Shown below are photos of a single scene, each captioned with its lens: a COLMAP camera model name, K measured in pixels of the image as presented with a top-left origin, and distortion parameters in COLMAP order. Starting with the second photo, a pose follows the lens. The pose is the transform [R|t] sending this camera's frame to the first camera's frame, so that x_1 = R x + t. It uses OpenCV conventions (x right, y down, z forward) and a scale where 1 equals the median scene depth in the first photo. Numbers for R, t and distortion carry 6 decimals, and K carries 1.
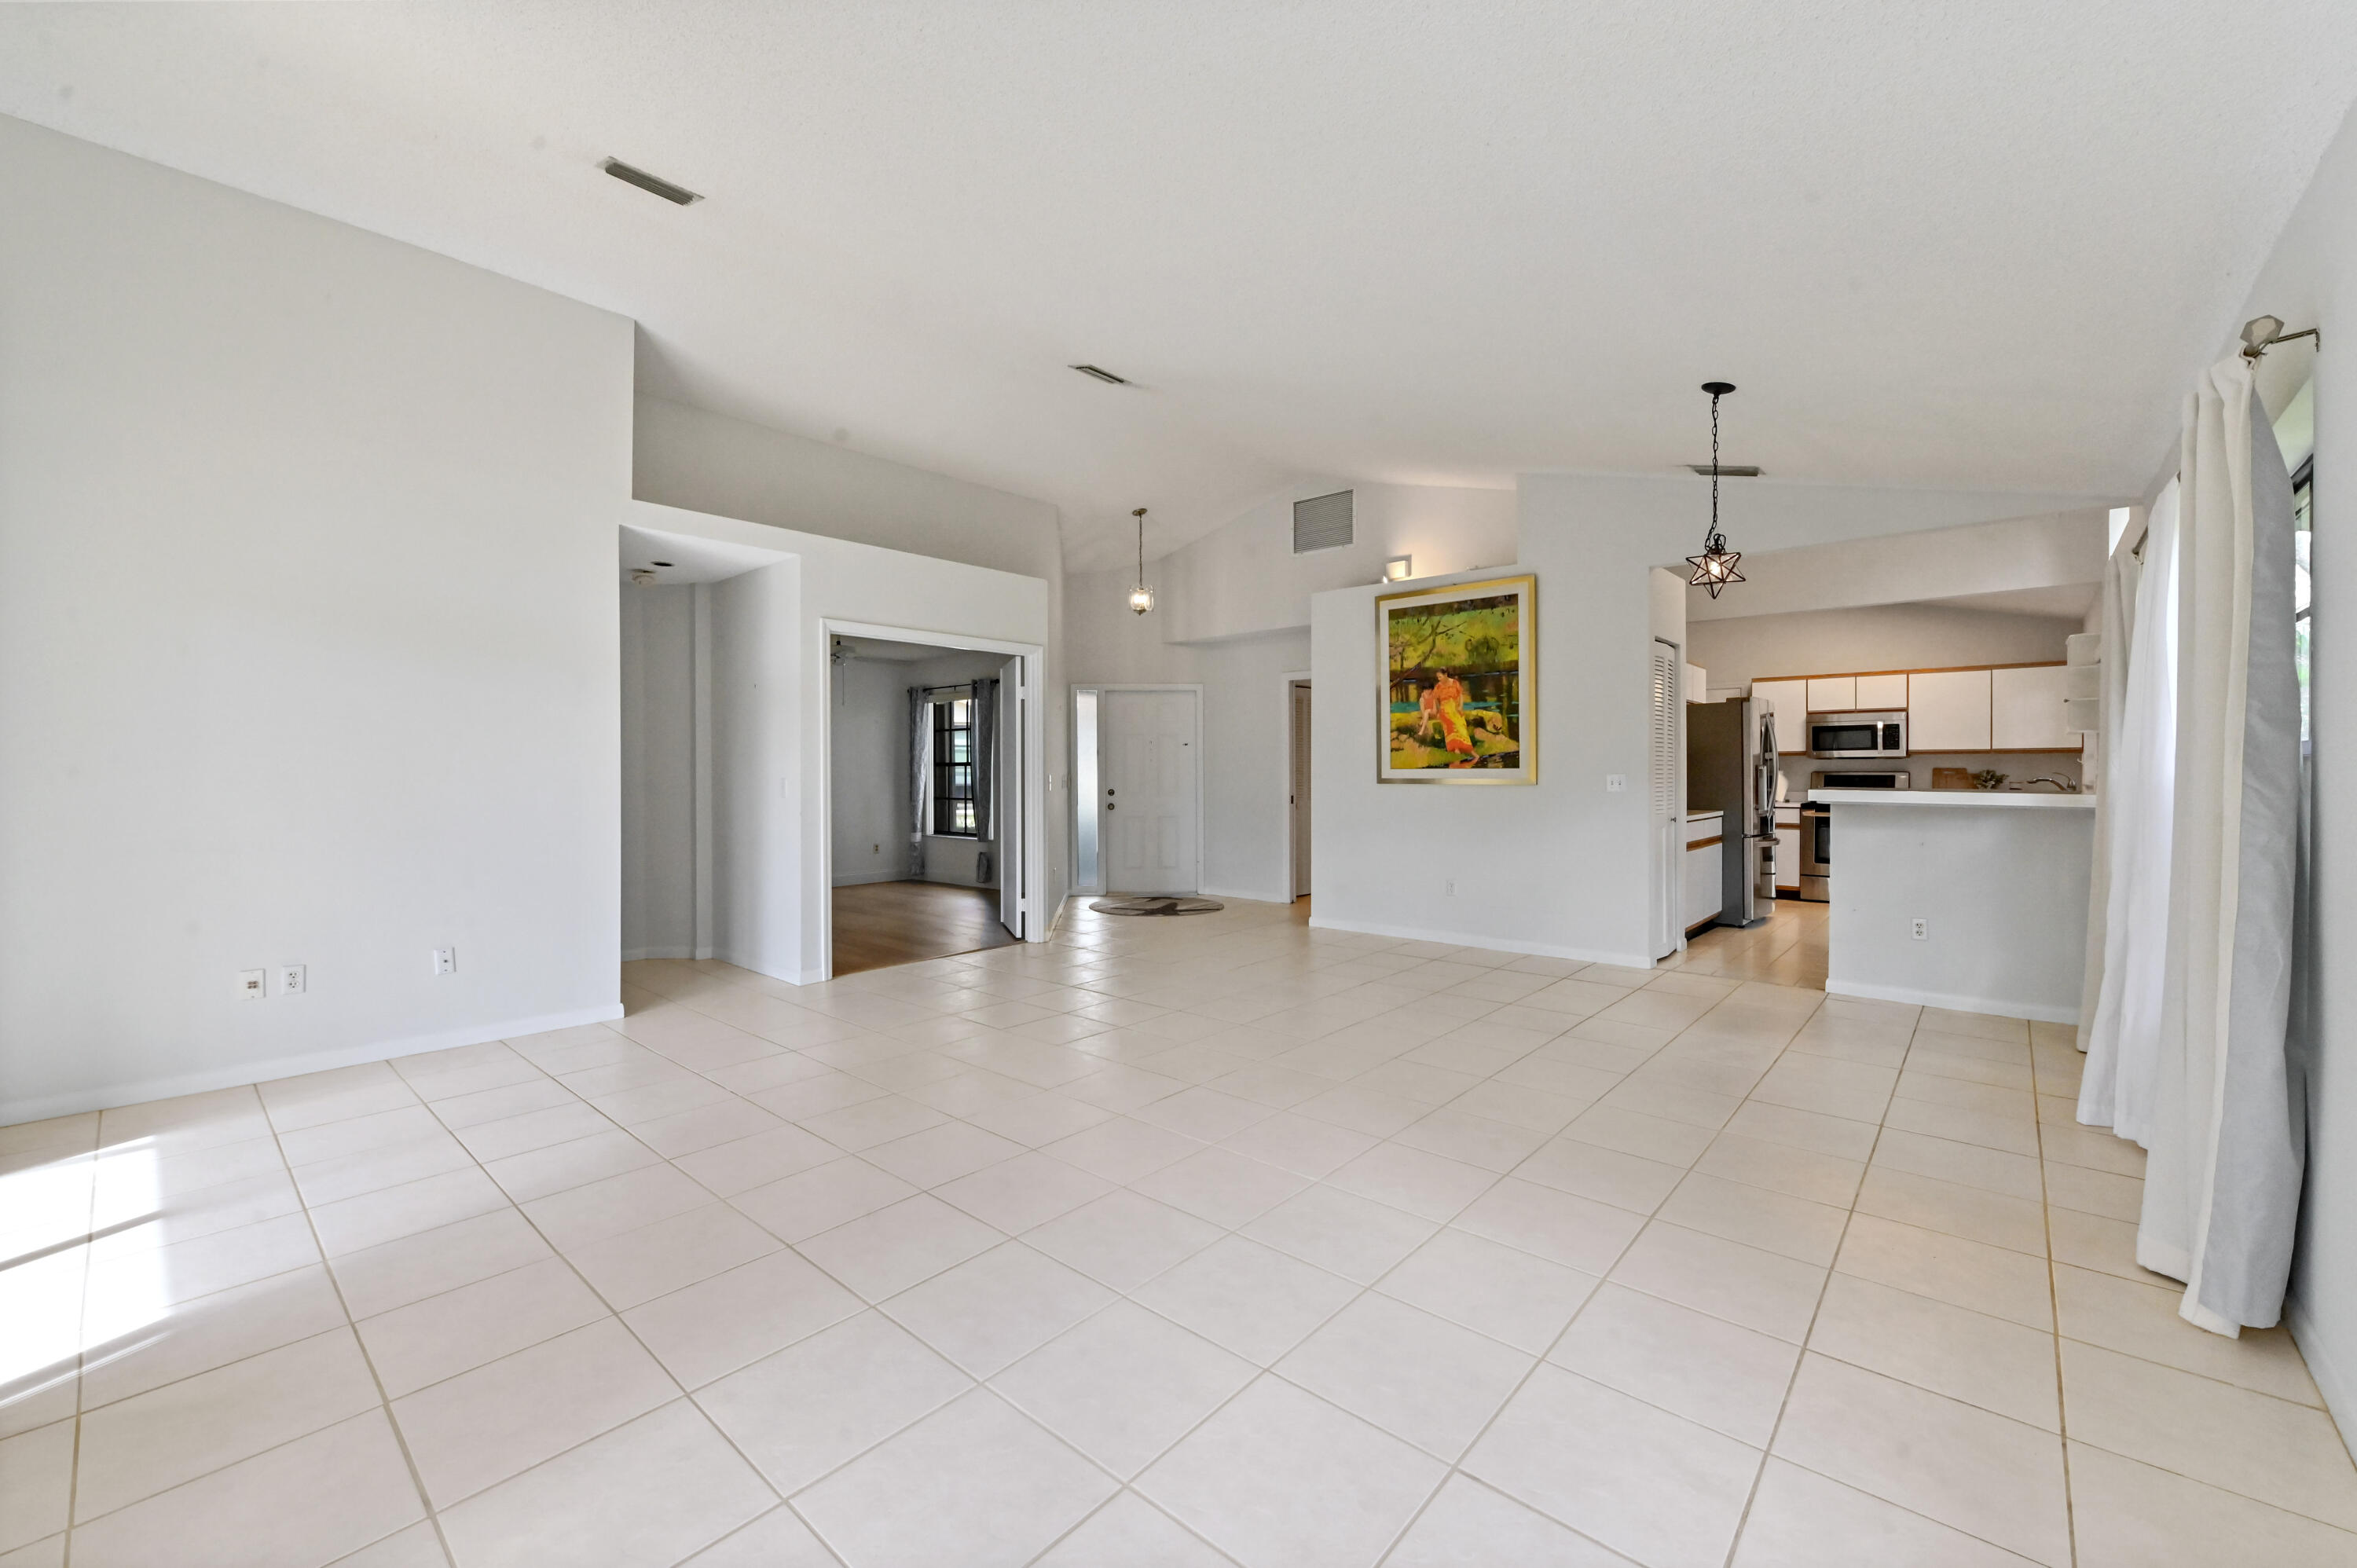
lens RADIAL K [[937.6, 0, 1167.1], [0, 937.6, 768.1], [0, 0, 1]] dist [-0.005462, -0.001304]
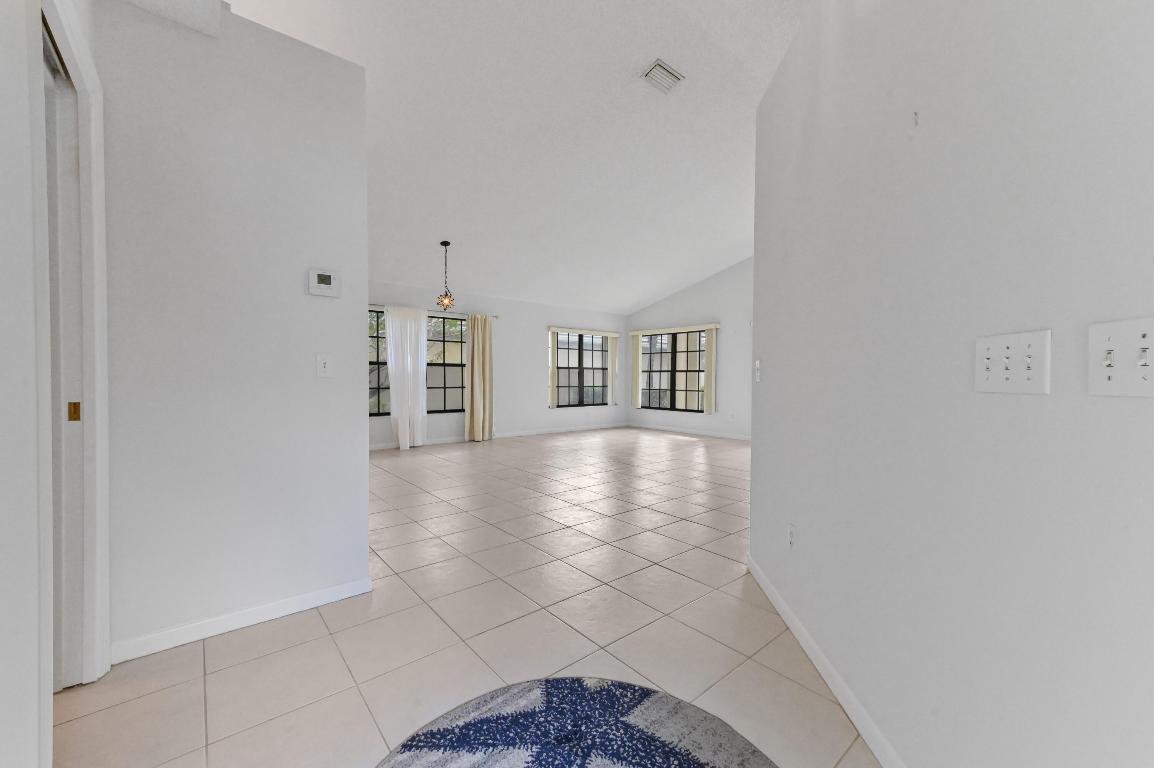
lens RADIAL K [[459.1, 0, 582.0], [0, 459.1, 385.1], [0, 0, 1]] dist [-0.005462, -0.001304]
pose [[-0.990784, -0.007297, 0.135256, -0.039388], [-0.005314, 0.999873, 0.015015, 0.024542], [-0.135348, 0.014158, -0.990697, 1.458387]]
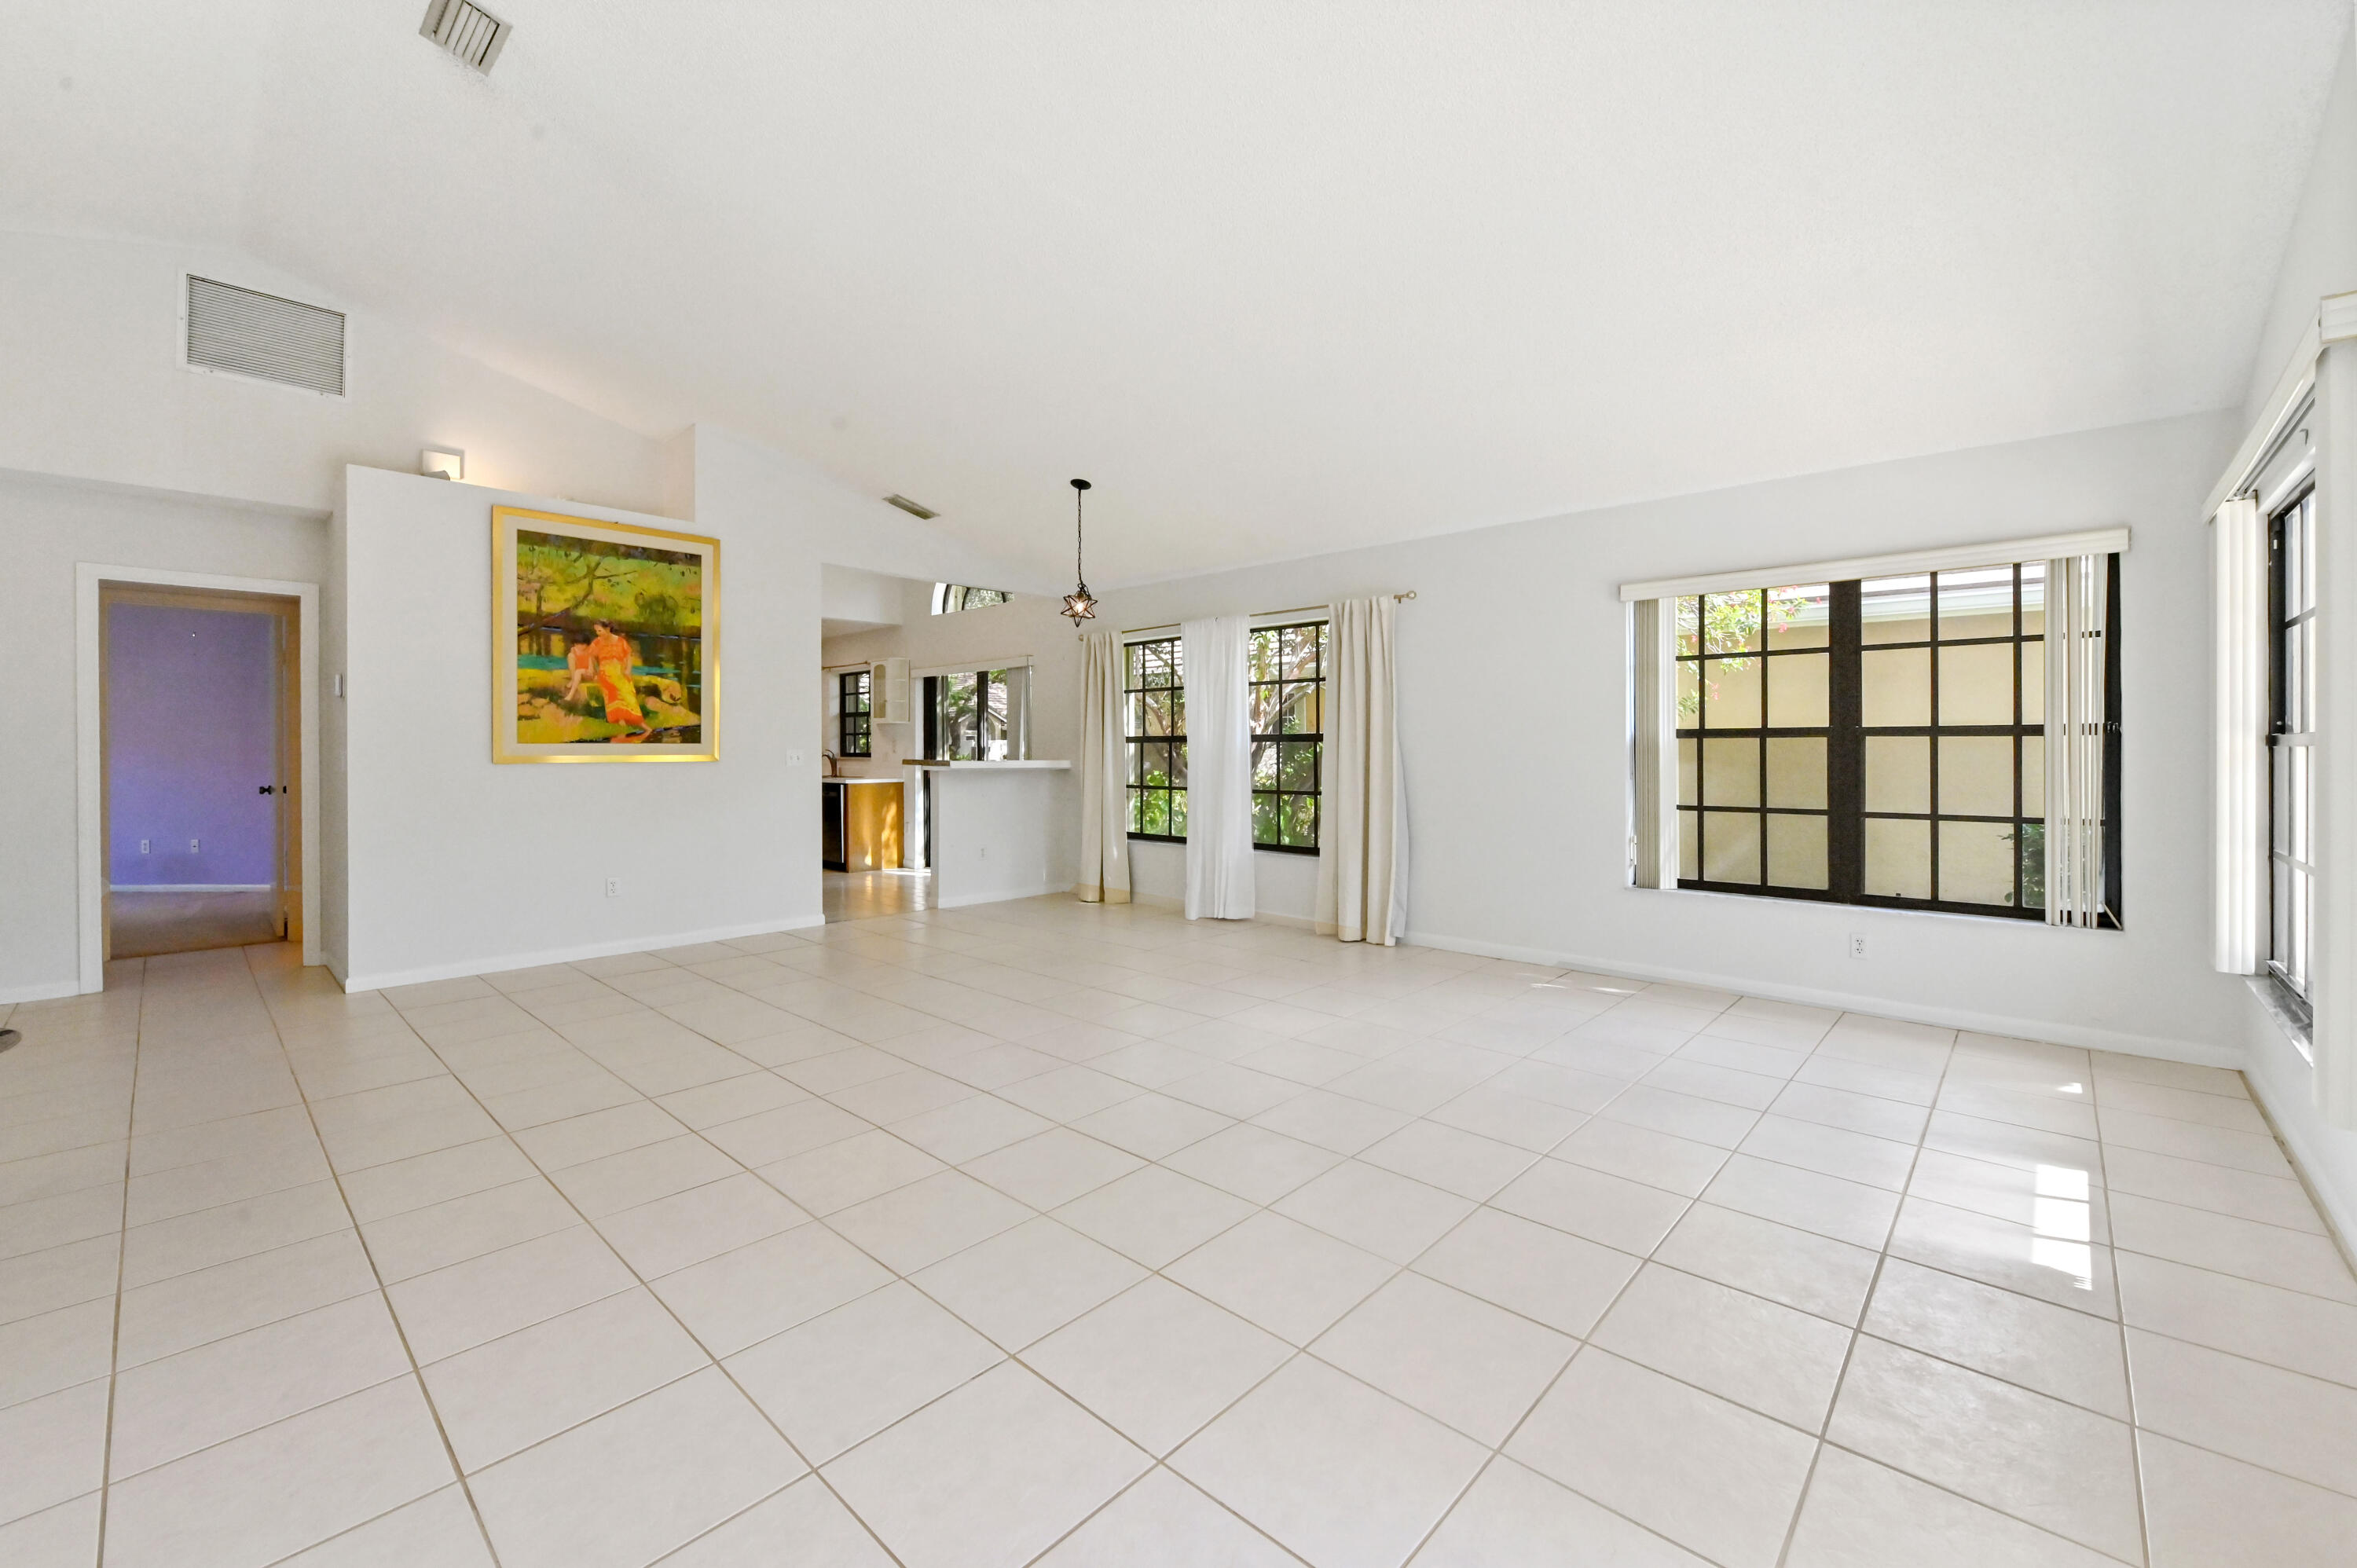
lens RADIAL K [[937.6, 0, 1182.3], [0, 937.6, 751.2], [0, 0, 1]] dist [-0.005462, -0.001304]
pose [[0.020365, -0.001350, 0.999792, -0.515805], [-0.000738, 0.999999, 0.001366, 0.005947], [-0.999792, -0.000766, 0.020364, 0.479103]]
